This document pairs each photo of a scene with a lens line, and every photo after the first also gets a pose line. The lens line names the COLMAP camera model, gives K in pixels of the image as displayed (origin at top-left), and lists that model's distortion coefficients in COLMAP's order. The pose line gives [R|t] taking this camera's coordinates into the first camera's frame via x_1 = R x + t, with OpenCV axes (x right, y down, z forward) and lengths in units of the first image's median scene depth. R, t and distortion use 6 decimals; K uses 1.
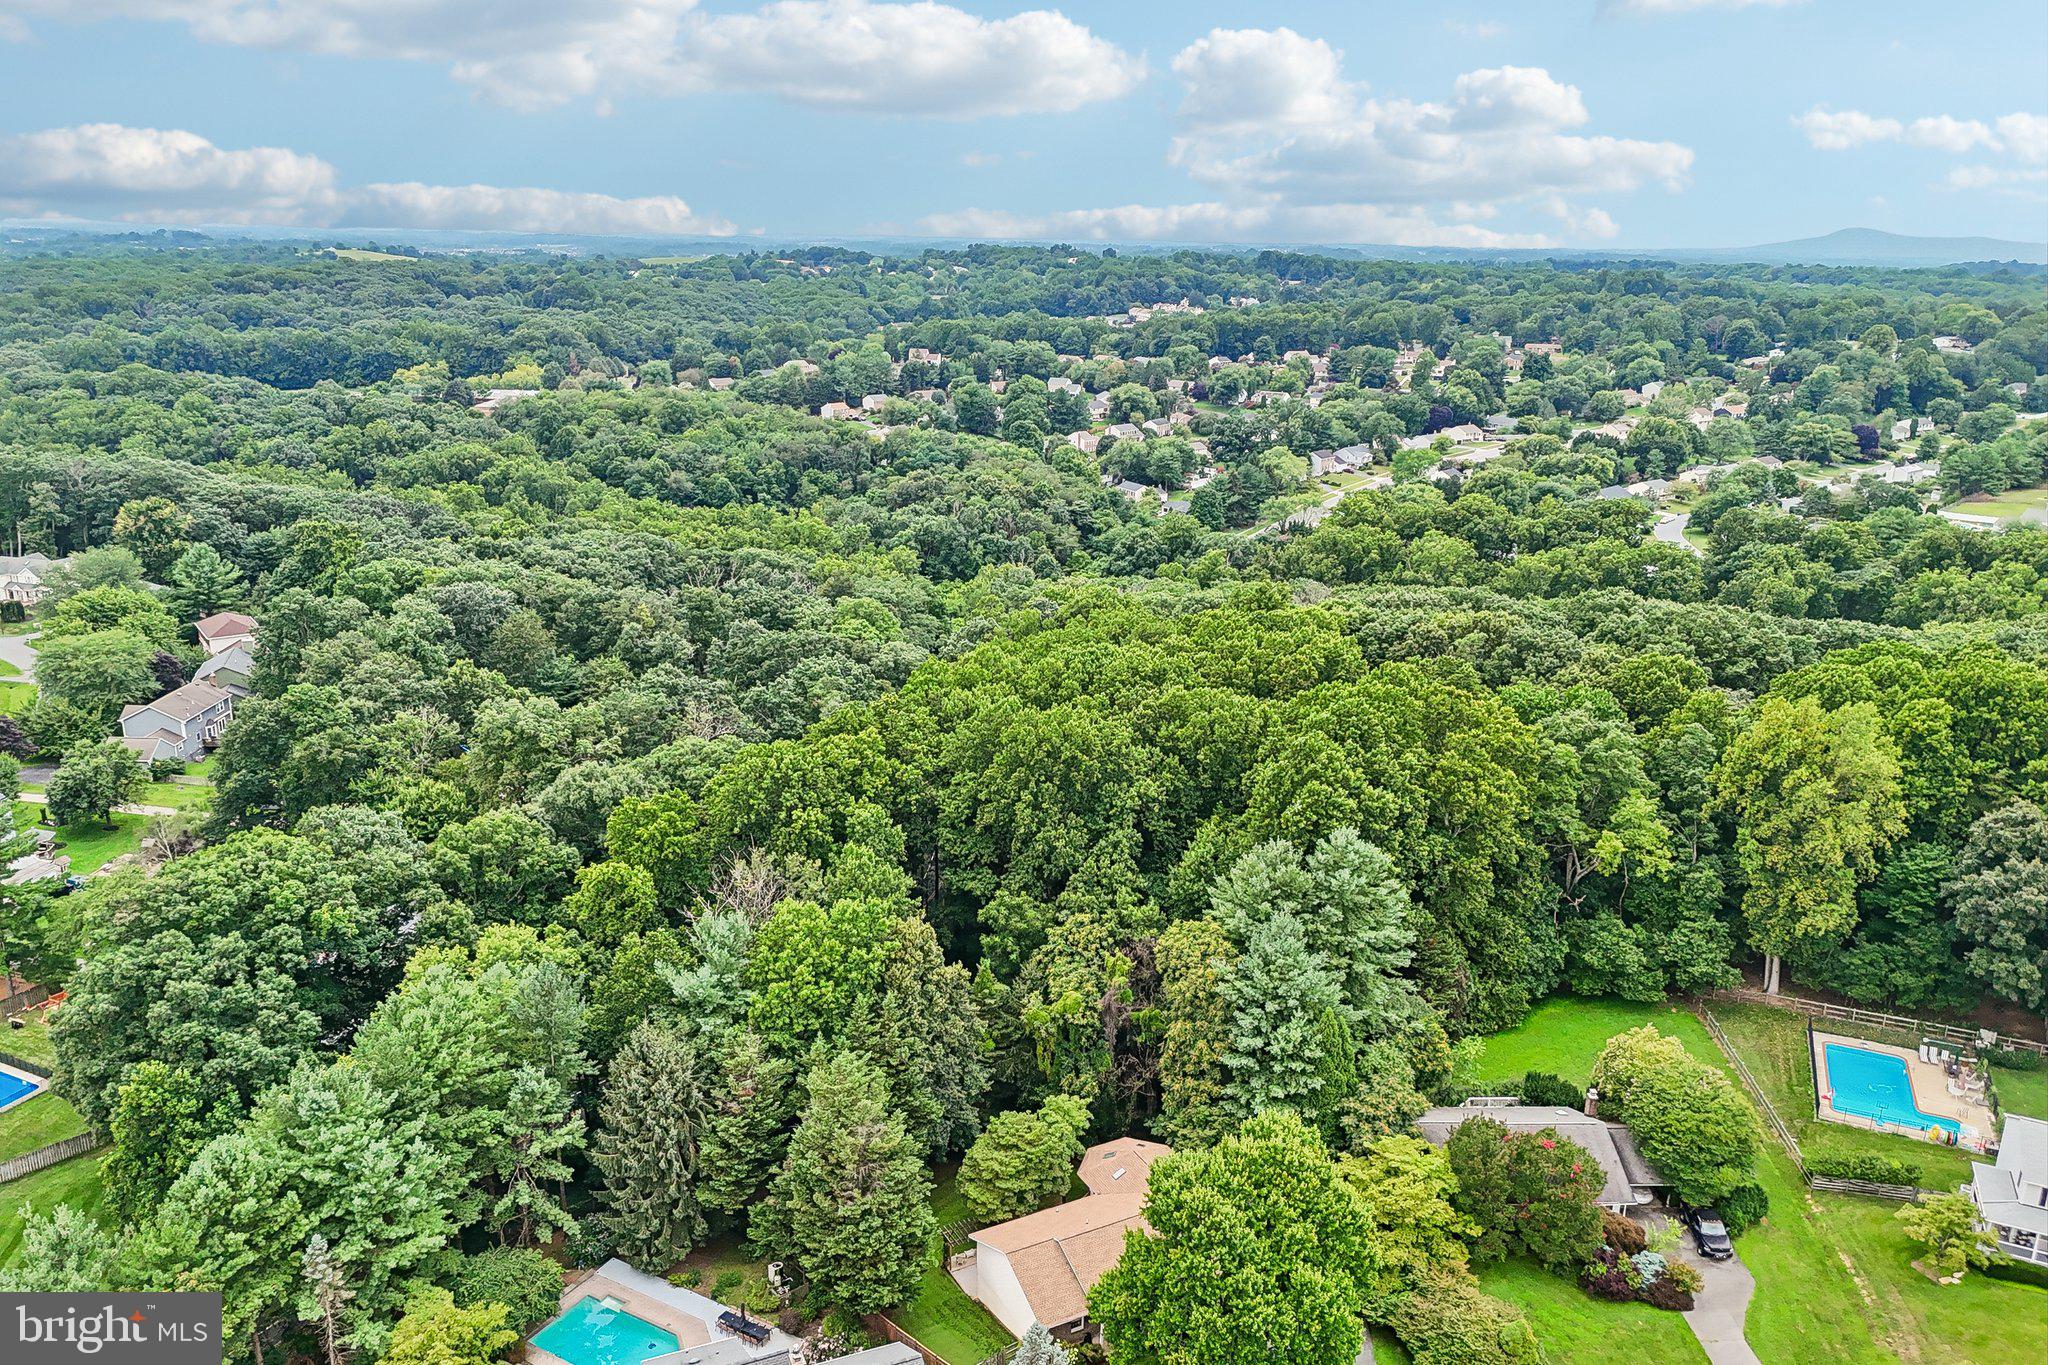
lens RADIAL K [[1498.3, 0, 1016.0], [0, 1498.3, 684.4], [0, 0, 1]] dist [0.101136, -0.131642]
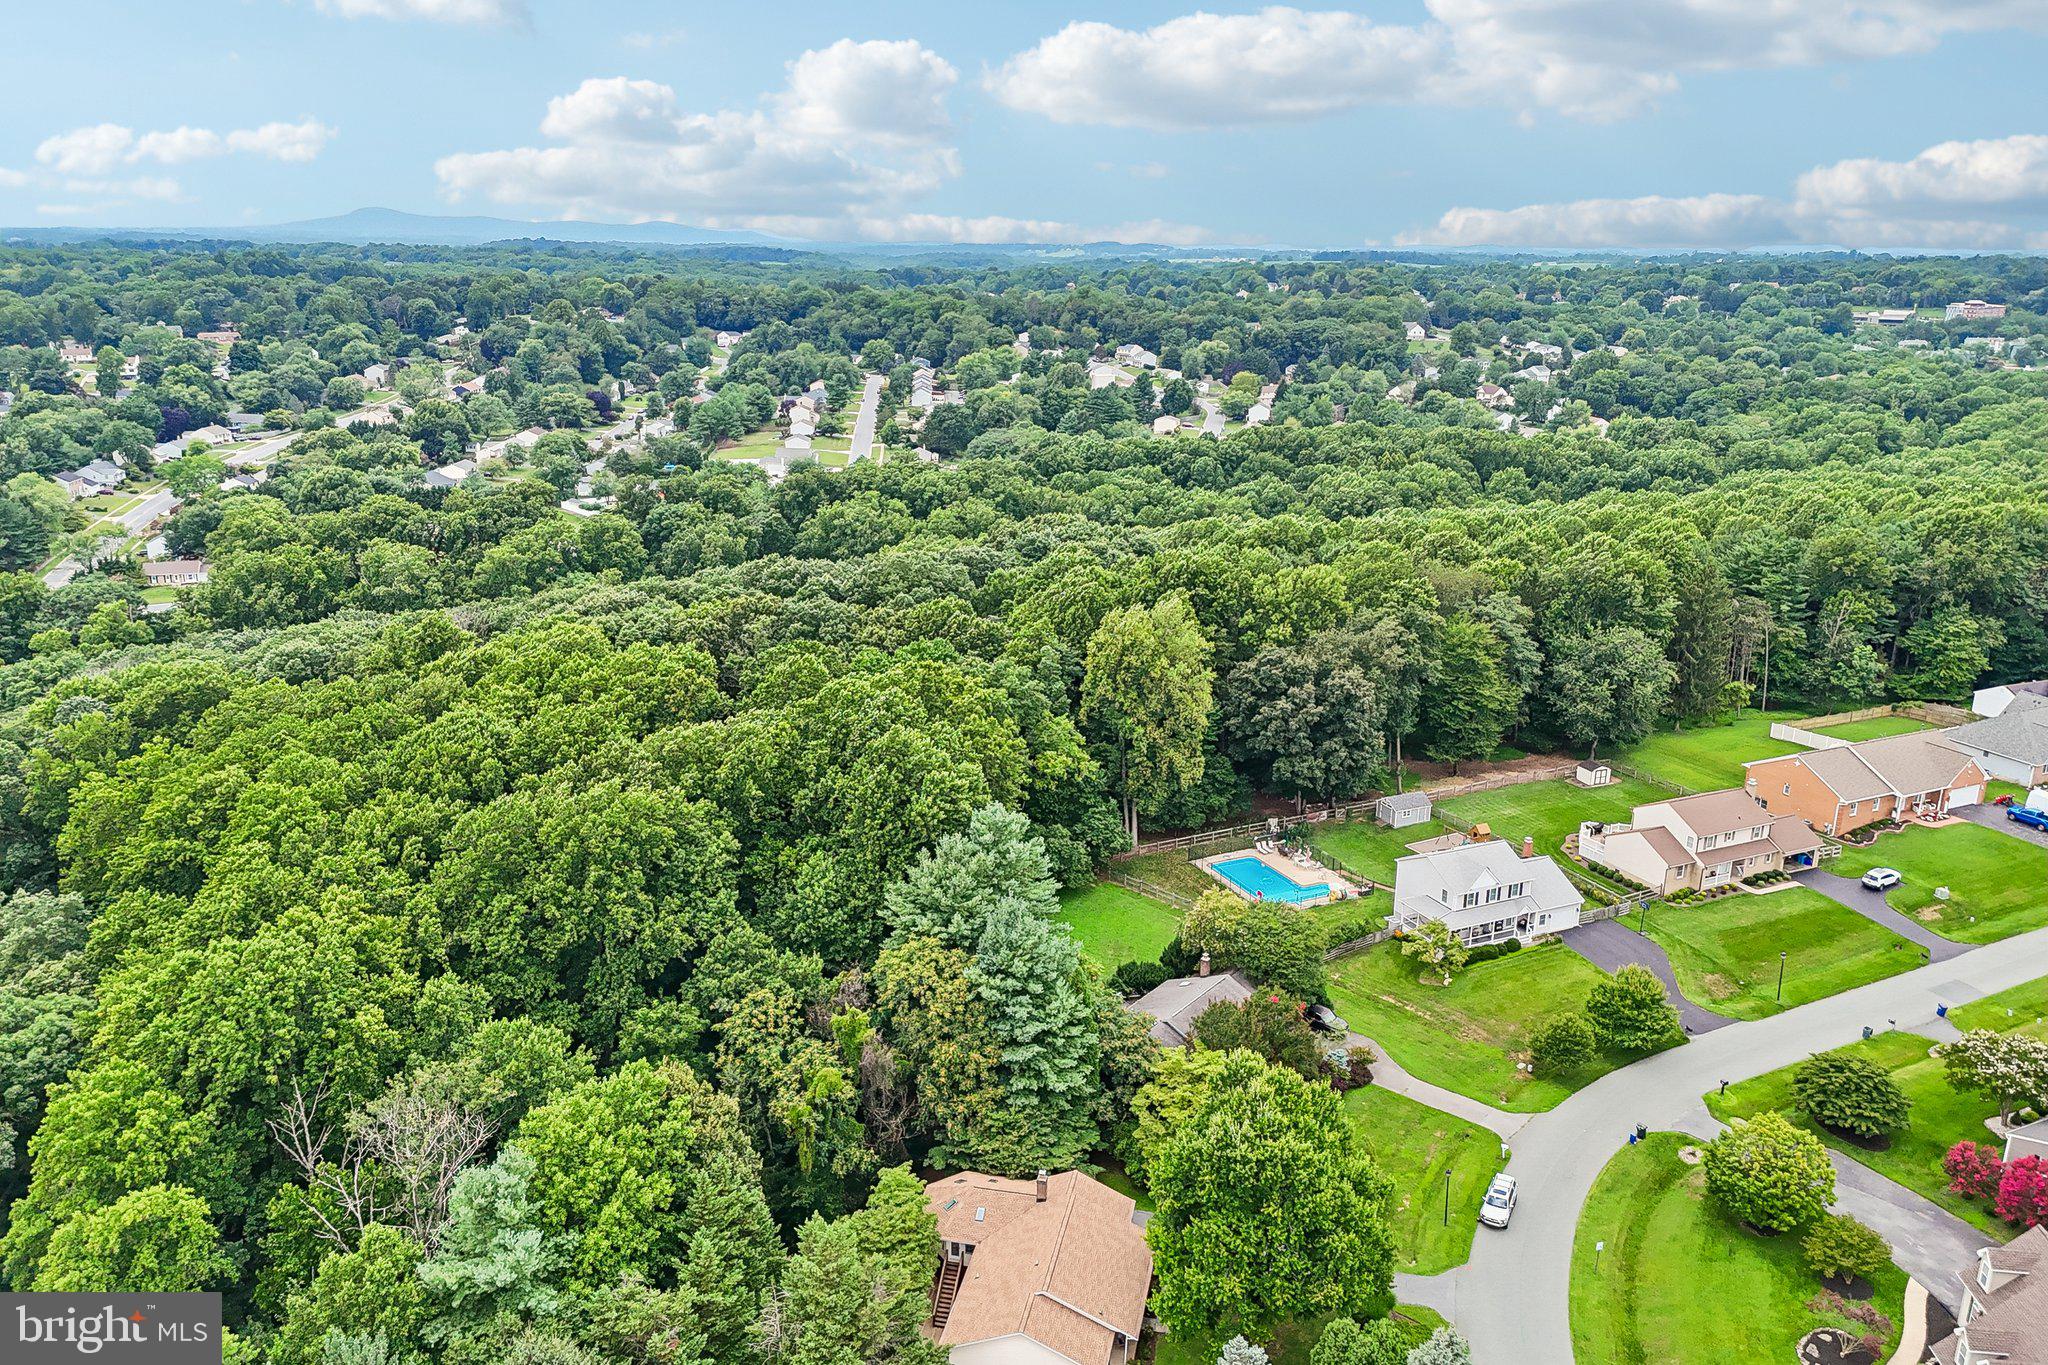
lens RADIAL K [[1498.3, 0, 1016.0], [0, 1498.3, 684.4], [0, 0, 1]] dist [0.101136, -0.131642]
pose [[0.645410, -0.231790, 0.727818, -0.098468], [0.222327, 0.968596, 0.111318, -0.018938], [-0.730764, 0.089968, 0.676675, 0.055643]]
